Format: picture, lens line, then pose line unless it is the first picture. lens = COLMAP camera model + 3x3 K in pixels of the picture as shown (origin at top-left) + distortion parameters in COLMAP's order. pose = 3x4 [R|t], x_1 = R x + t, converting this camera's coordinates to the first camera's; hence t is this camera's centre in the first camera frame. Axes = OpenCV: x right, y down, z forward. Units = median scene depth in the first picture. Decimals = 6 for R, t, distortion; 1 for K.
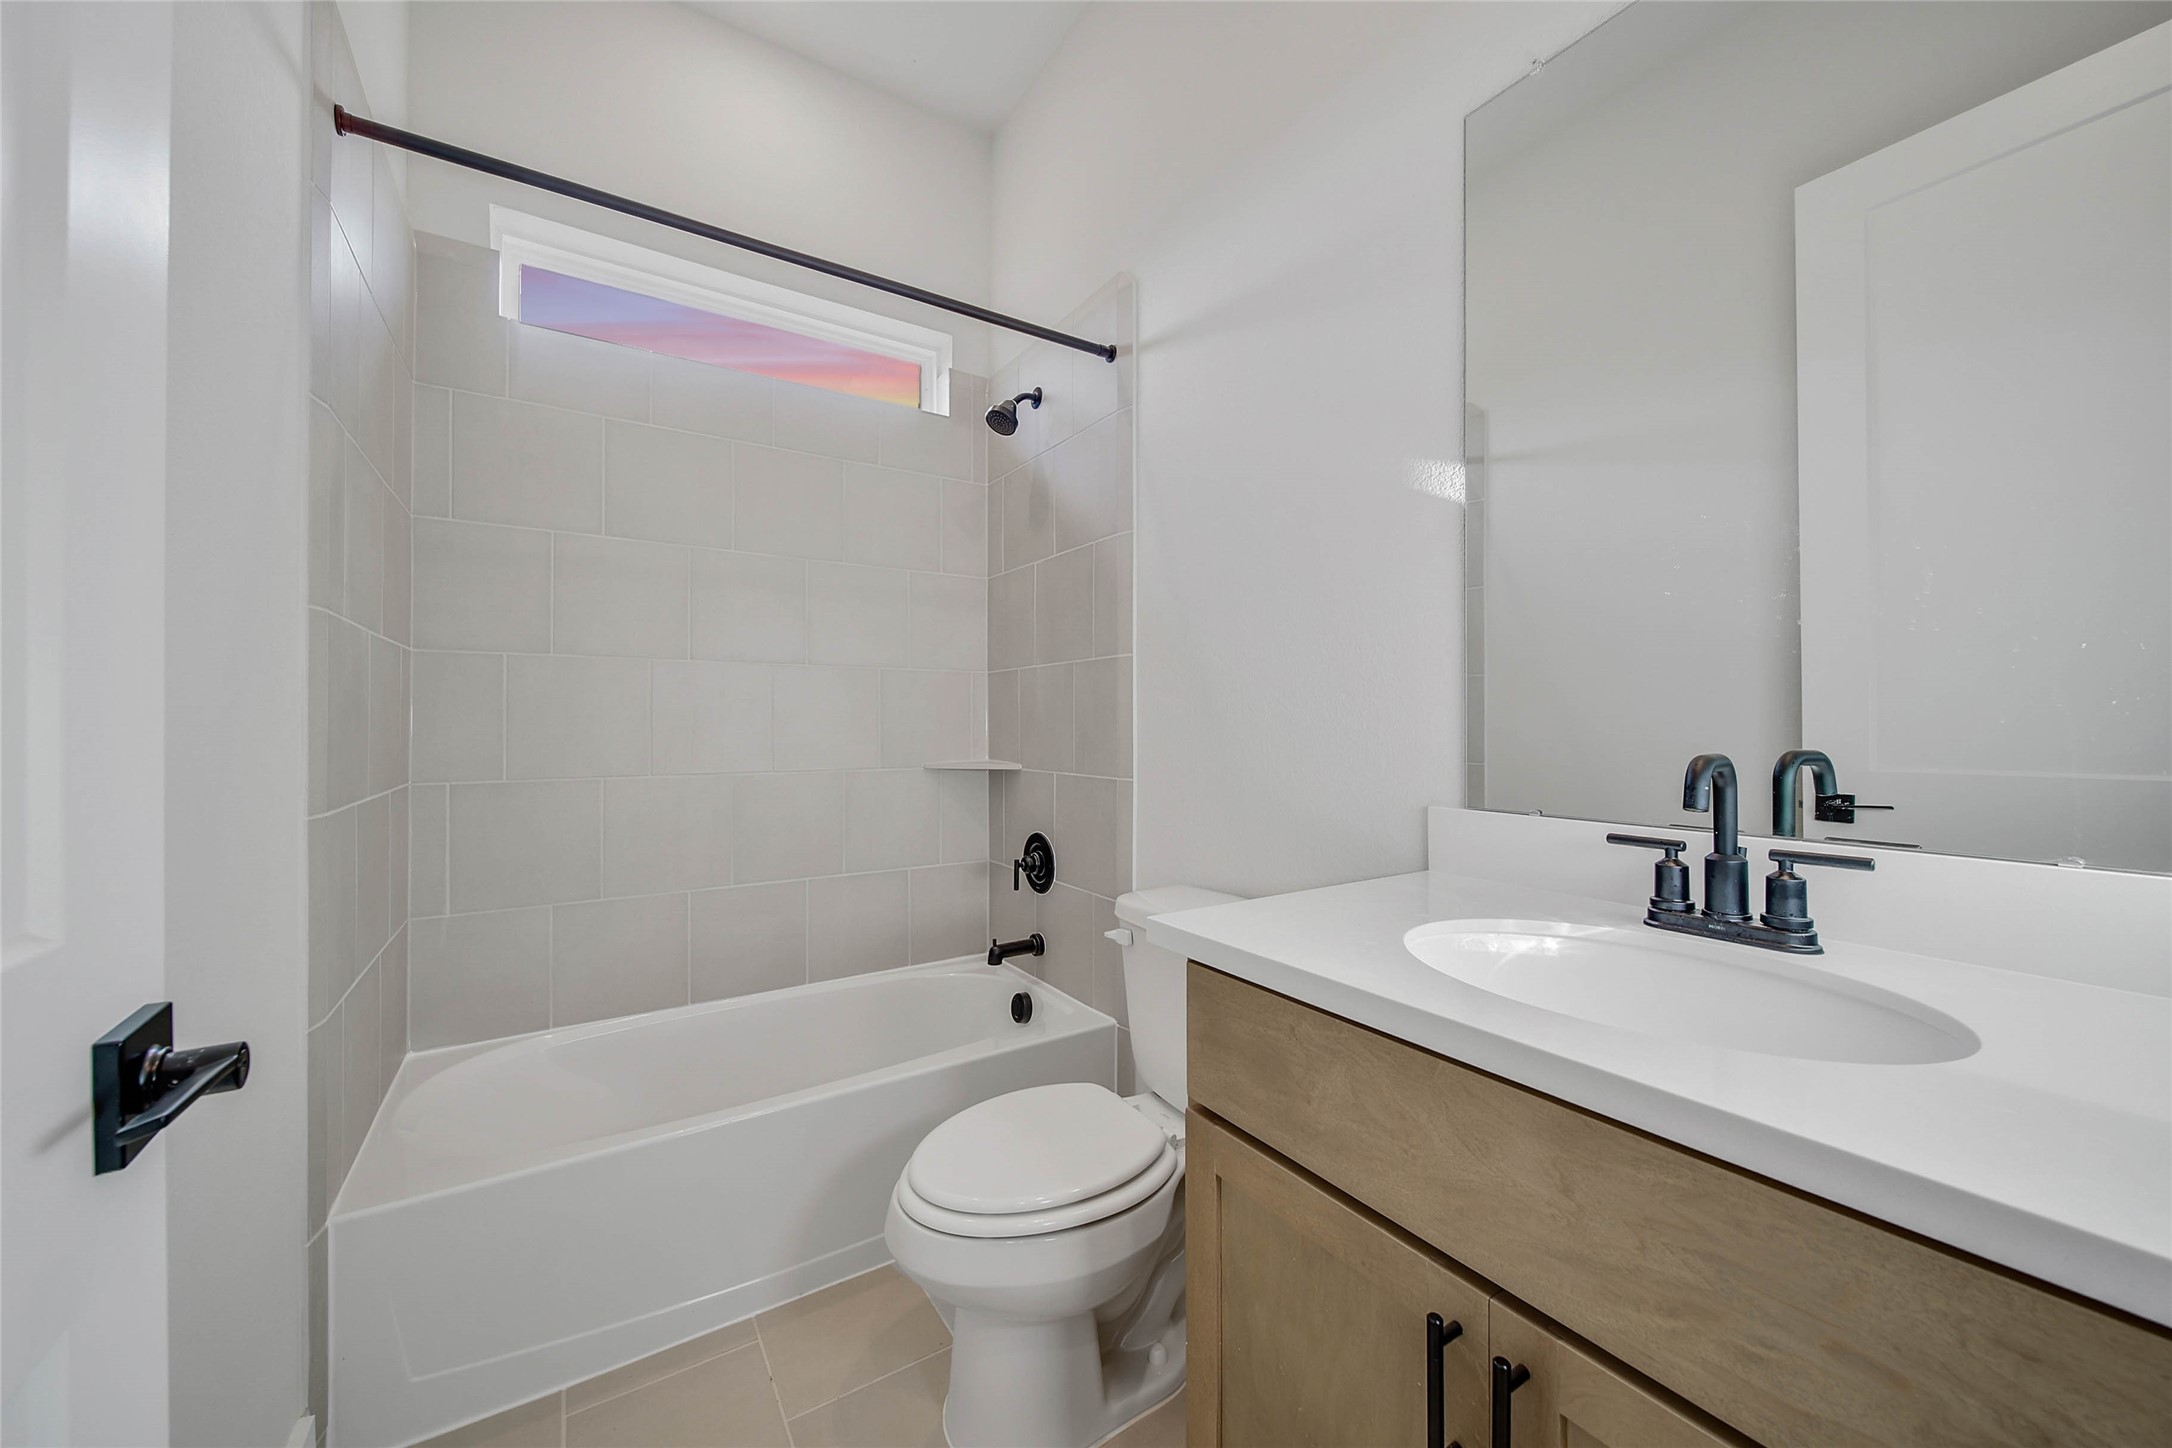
lens RADIAL K [[769.2, 0, 1040.0], [0, 769.2, 726.9], [0, 0, 1]] dist [0.001125, -0.004340]
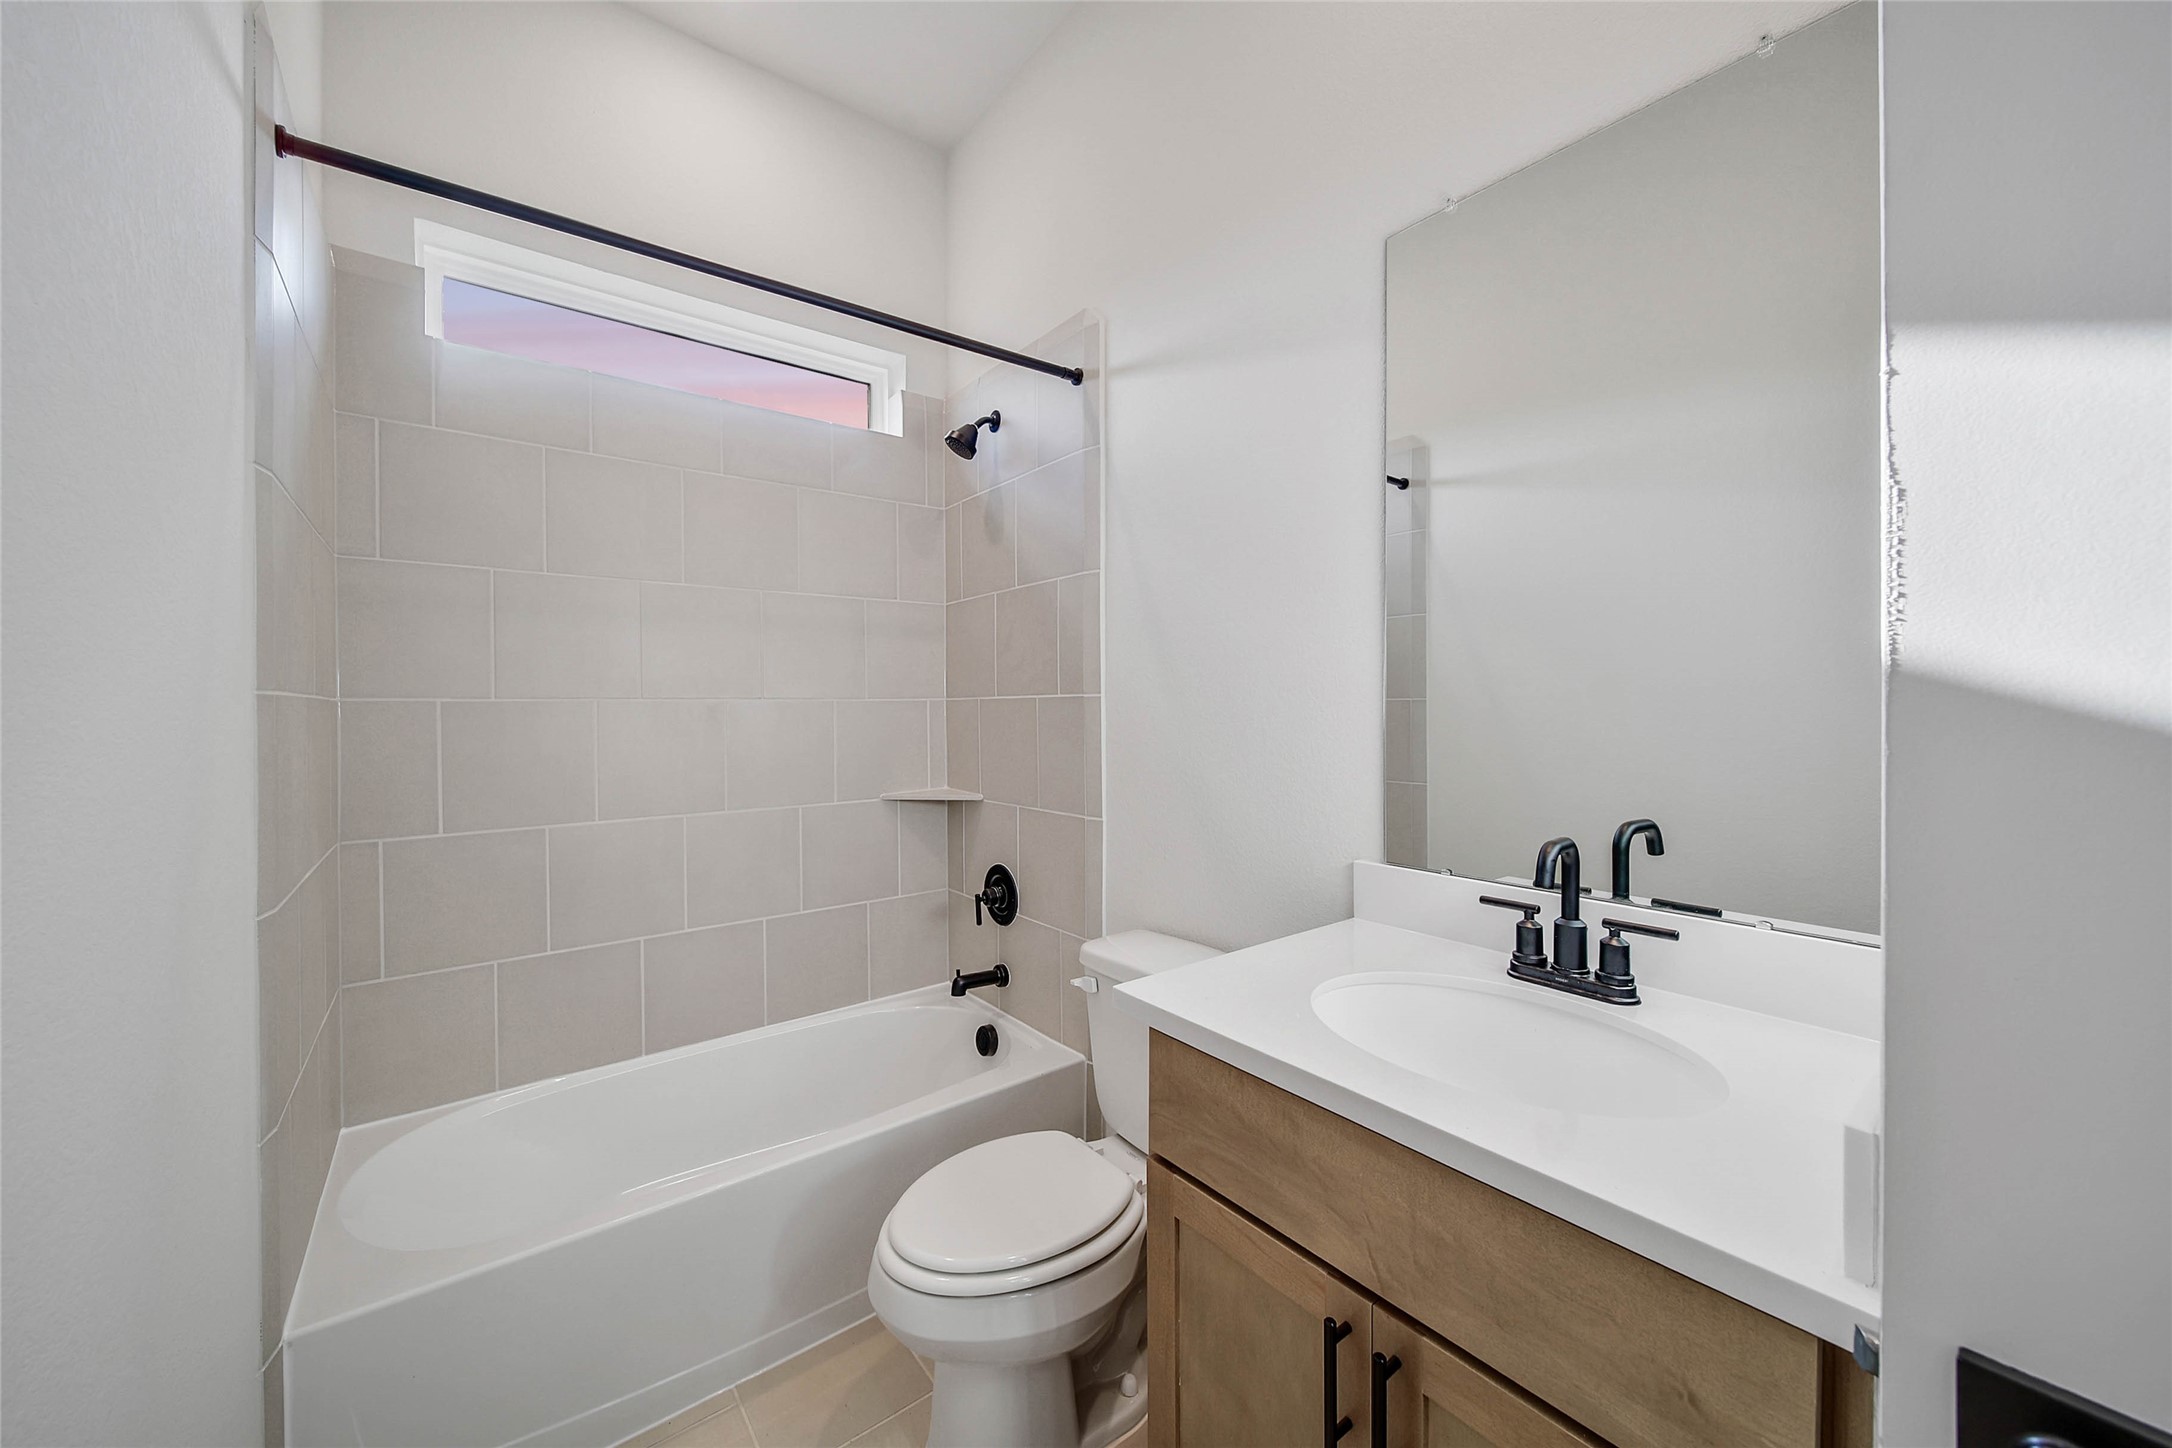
lens RADIAL K [[797.2, 0, 1088.7], [0, 797.2, 717.9], [0, 0, 1]] dist [0.000745, -0.000222]
pose [[0.992692, -0.004550, 0.120587, -0.017870], [0.004434, 0.999989, 0.001227, -0.077936], [-0.120591, -0.000684, 0.992702, -0.085640]]
